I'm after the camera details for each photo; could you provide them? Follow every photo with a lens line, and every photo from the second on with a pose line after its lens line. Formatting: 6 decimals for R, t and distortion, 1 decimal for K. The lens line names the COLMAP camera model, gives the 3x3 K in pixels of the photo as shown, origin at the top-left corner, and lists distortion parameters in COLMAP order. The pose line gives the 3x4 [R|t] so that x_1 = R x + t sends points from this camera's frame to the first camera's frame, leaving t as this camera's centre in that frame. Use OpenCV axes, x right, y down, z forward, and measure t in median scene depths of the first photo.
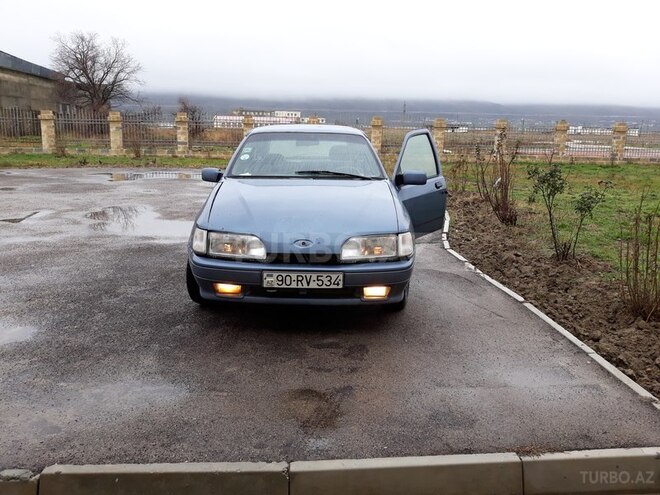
lens RADIAL K [[522.2, 0, 330.0], [0, 522.2, 247.5], [0, 0, 1]] dist [0.038989, -0.074861]
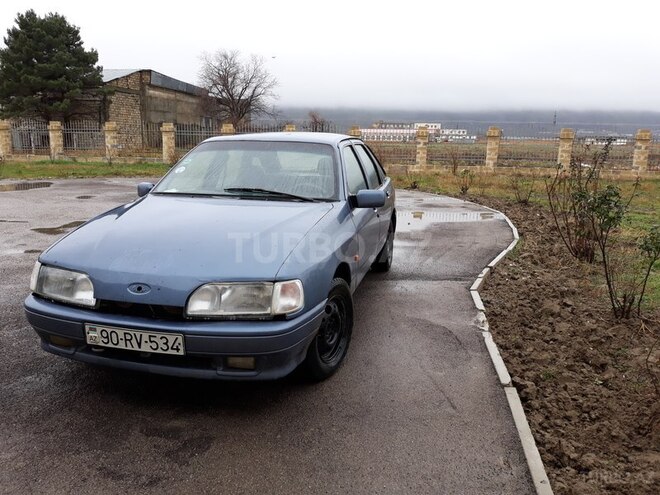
lens RADIAL K [[523.4, 0, 329.7], [0, 523.4, 260.1], [0, 0, 1]] dist [0.026280, -0.077832]
pose [[0.969340, 0.053921, -0.239732, 0.268319], [-0.053656, 0.998530, 0.007638, -0.047954], [0.239792, 0.005459, 0.970809, 0.246015]]
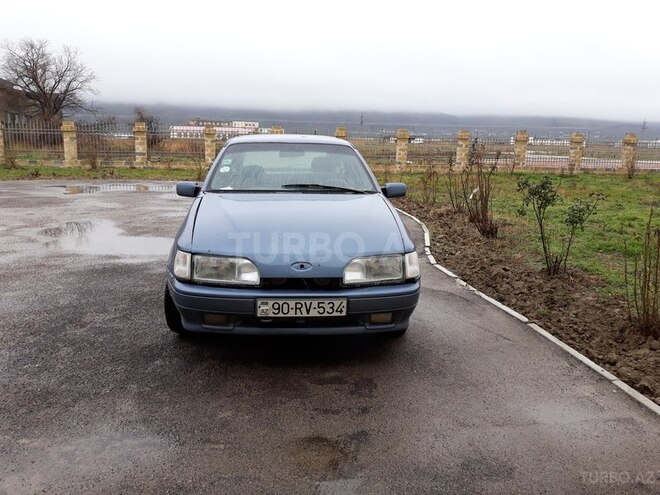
lens RADIAL K [[526.0, 0, 326.6], [0, 526.0, 246.3], [0, 0, 1]] dist [0.007119, -0.004128]
pose [[0.997562, -0.012787, 0.068602, -0.048896], [0.014314, 0.999659, -0.021825, -0.015354], [-0.068299, 0.022754, 0.997405, 0.071036]]
